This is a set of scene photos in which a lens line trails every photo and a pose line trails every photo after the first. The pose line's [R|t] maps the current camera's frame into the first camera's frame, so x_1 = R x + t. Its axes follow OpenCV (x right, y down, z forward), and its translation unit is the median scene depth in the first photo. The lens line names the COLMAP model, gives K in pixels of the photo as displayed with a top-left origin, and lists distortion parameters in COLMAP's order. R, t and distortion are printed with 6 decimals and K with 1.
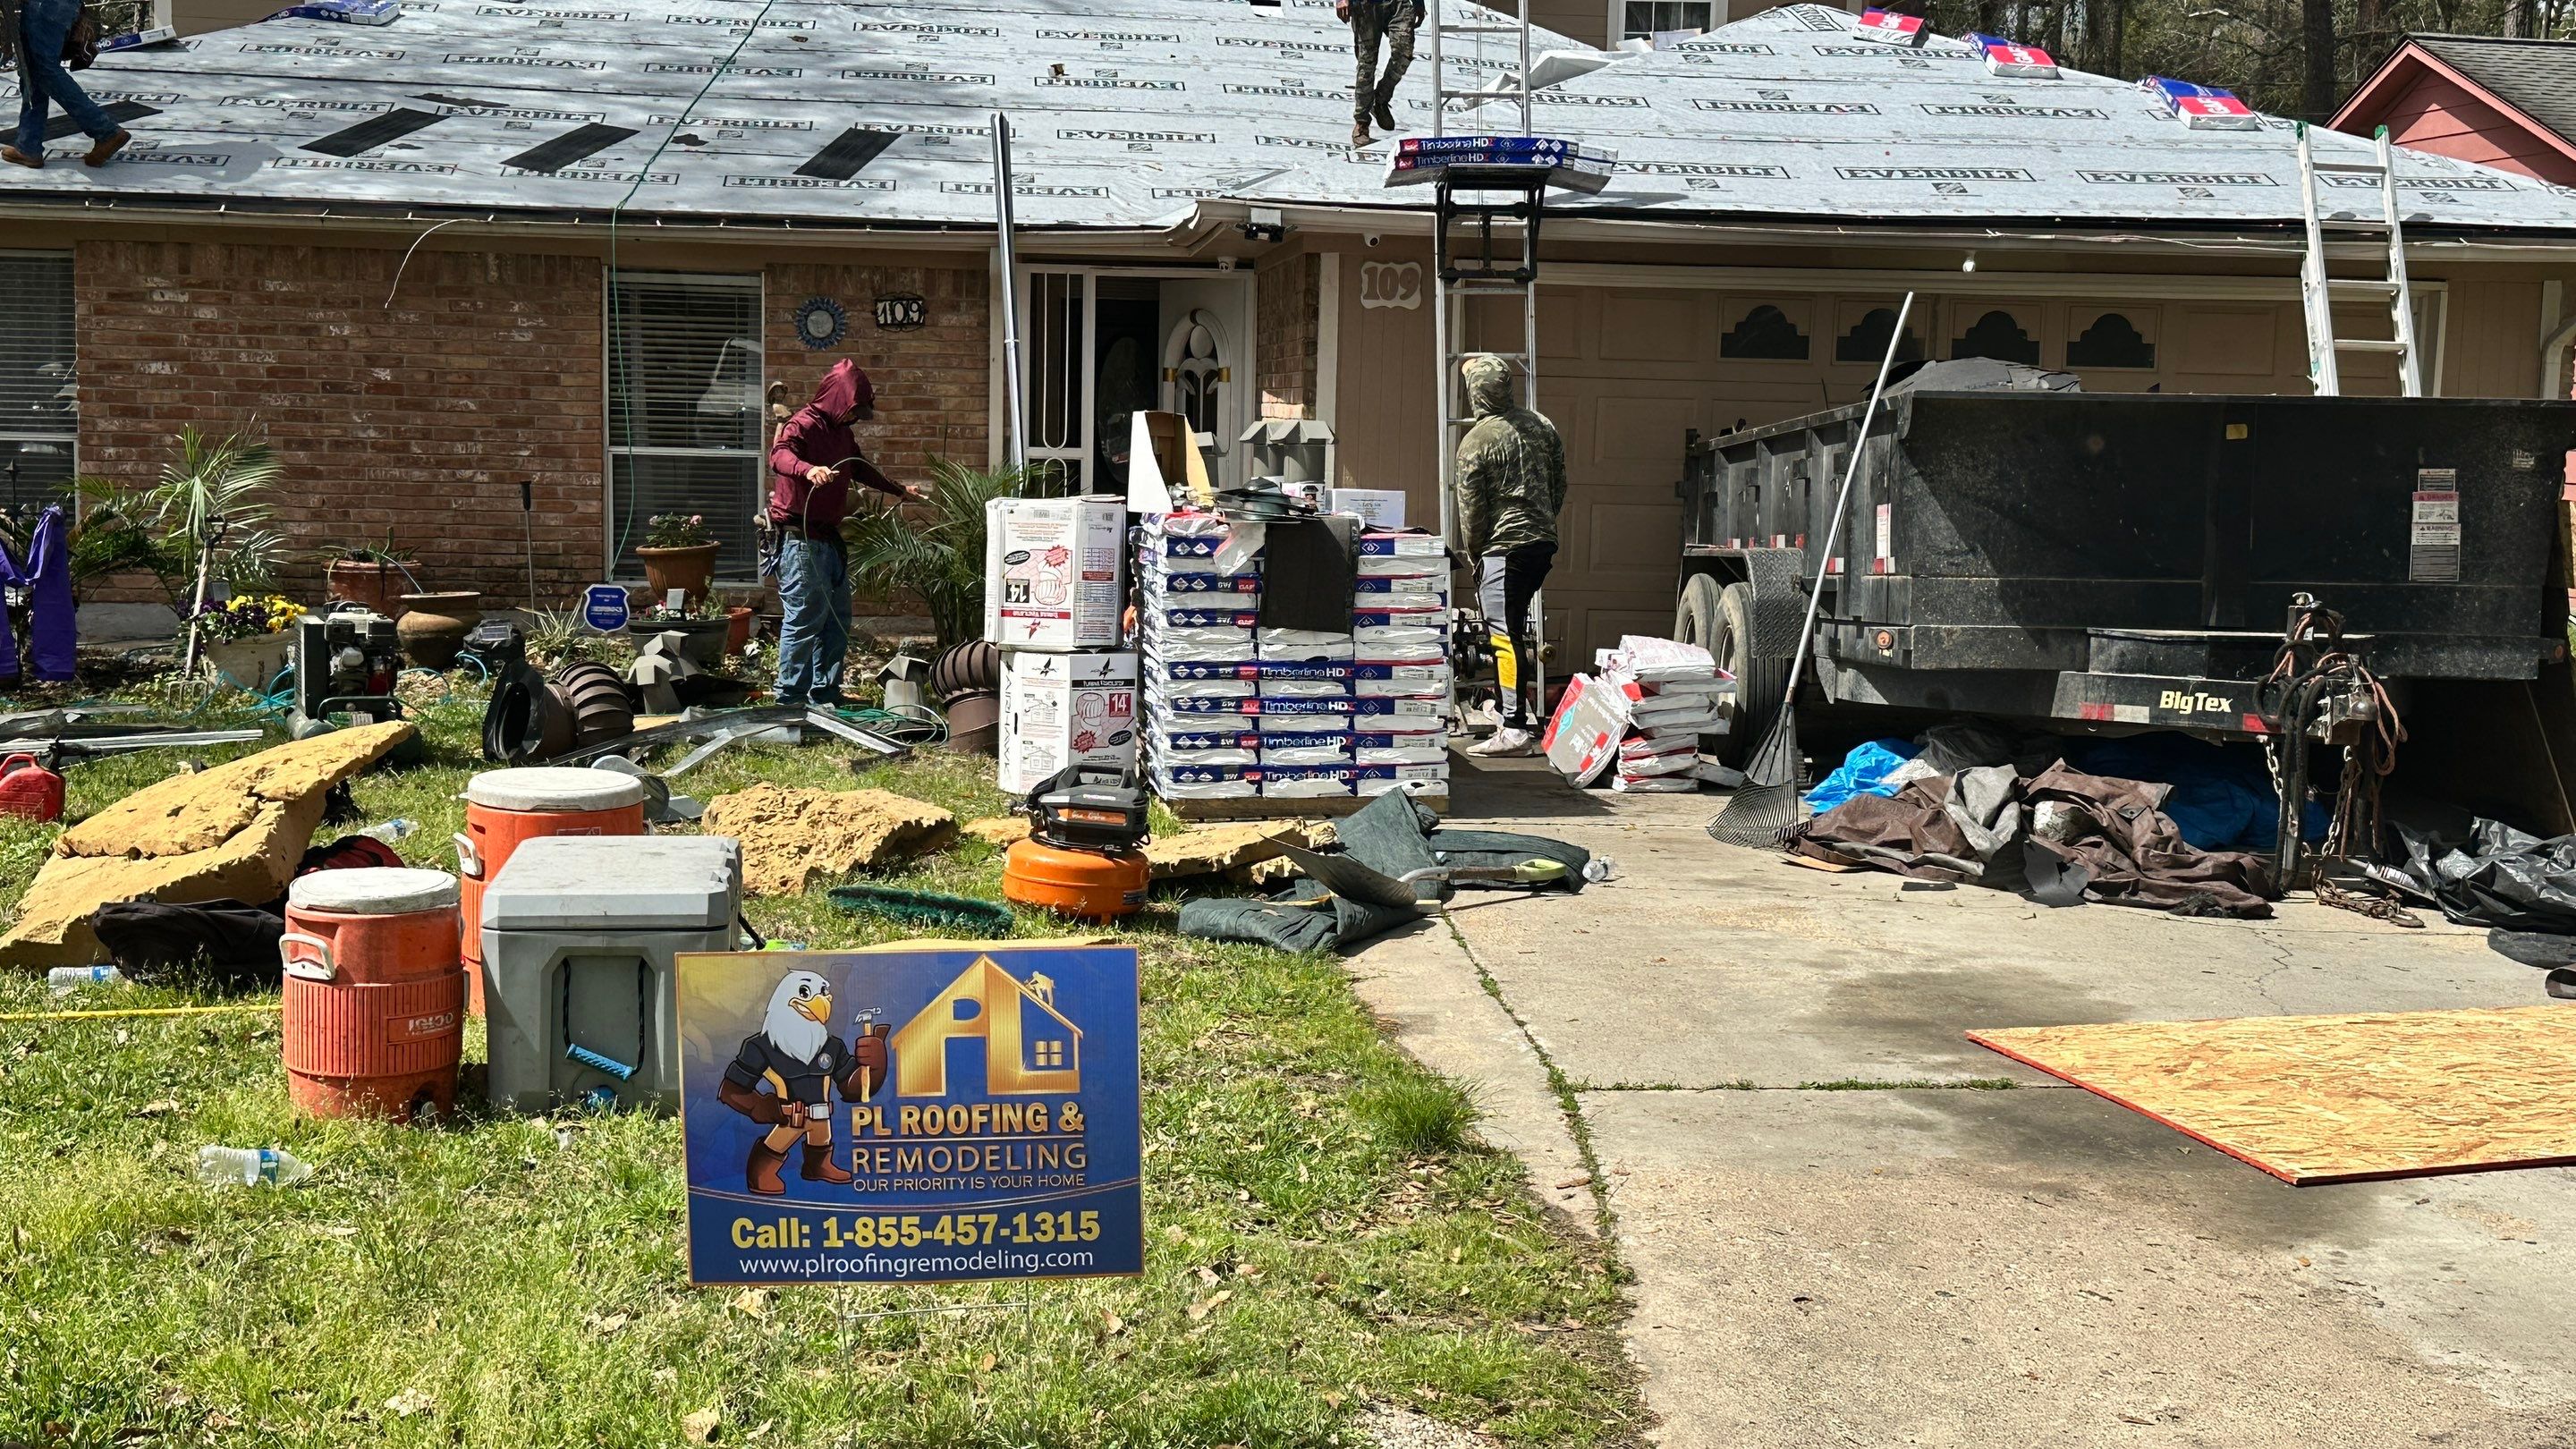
lens RADIAL K [[3161.7, 0, 1243.8], [0, 3161.7, 723.5], [0, 0, 1]] dist [0.206867, -0.458735]
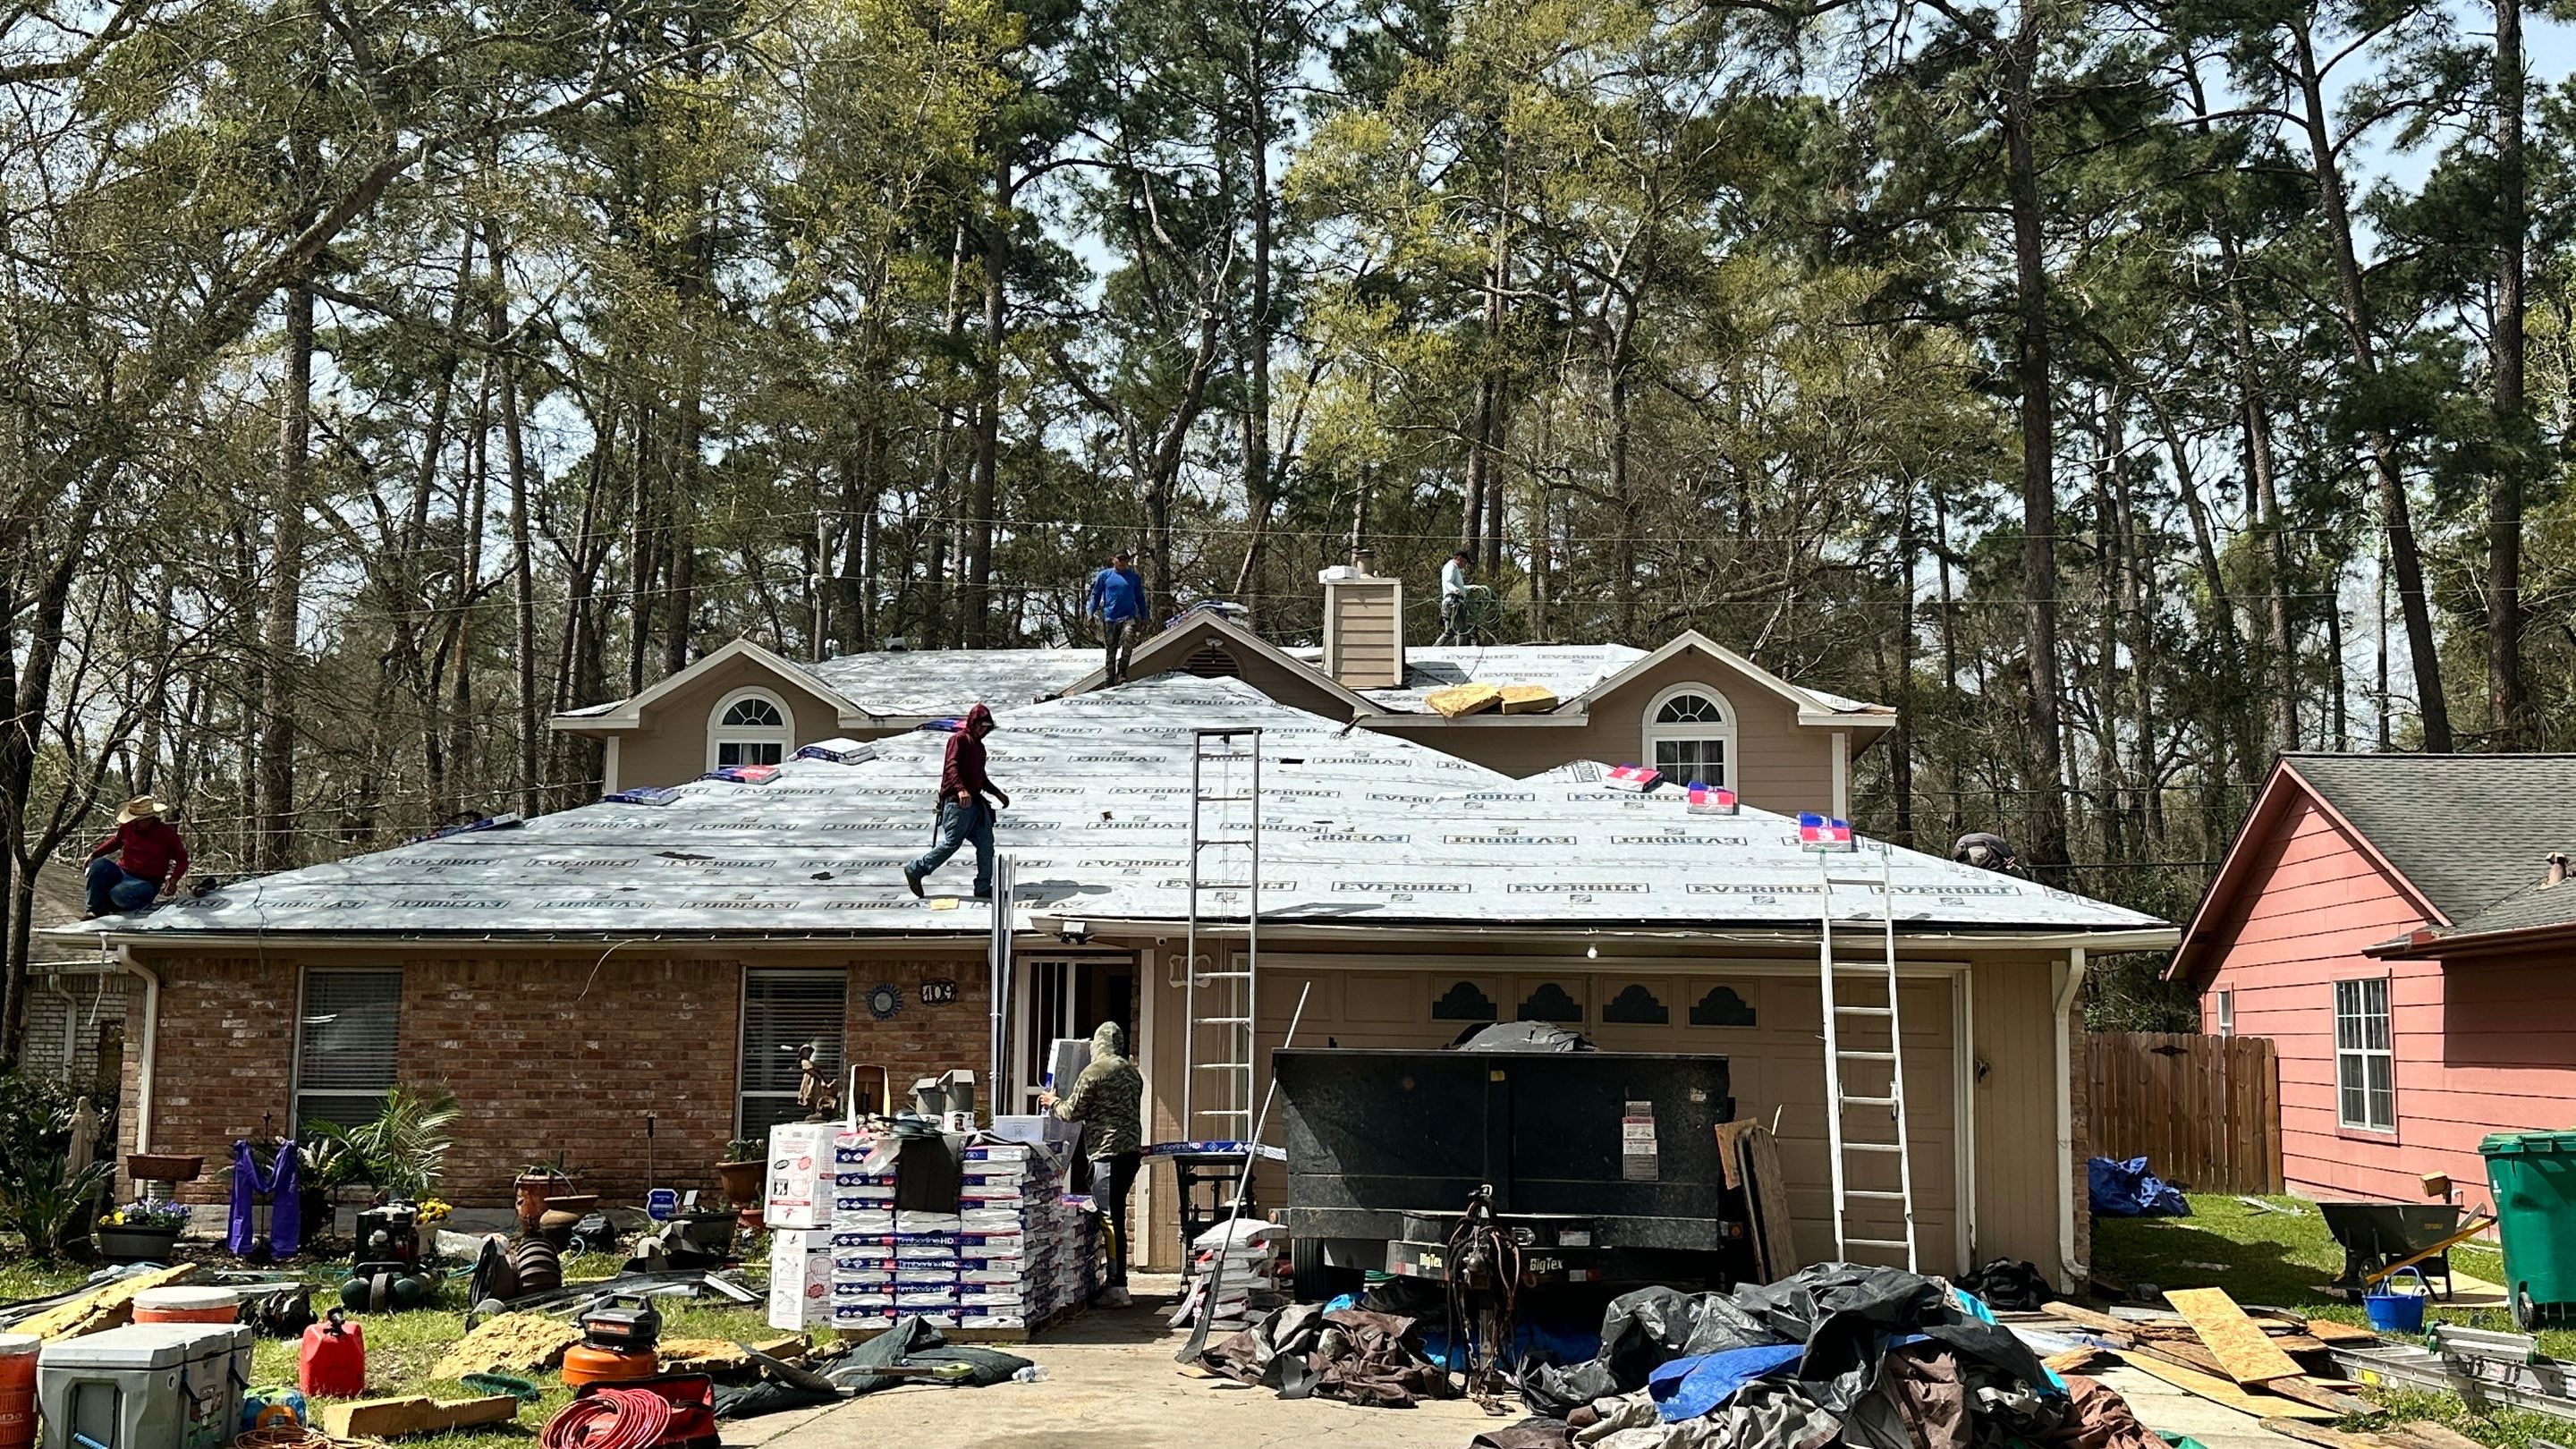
lens RADIAL K [[2772.9, 0, 1288.0], [0, 2772.9, 724.5], [0, 0, 1]] dist [0.240145, -0.630794]
pose [[0.976181, -0.034710, -0.214163, 0.473129], [-0.011714, 0.977247, -0.211782, 0.023381], [0.216641, 0.209246, 0.953563, -0.268804]]
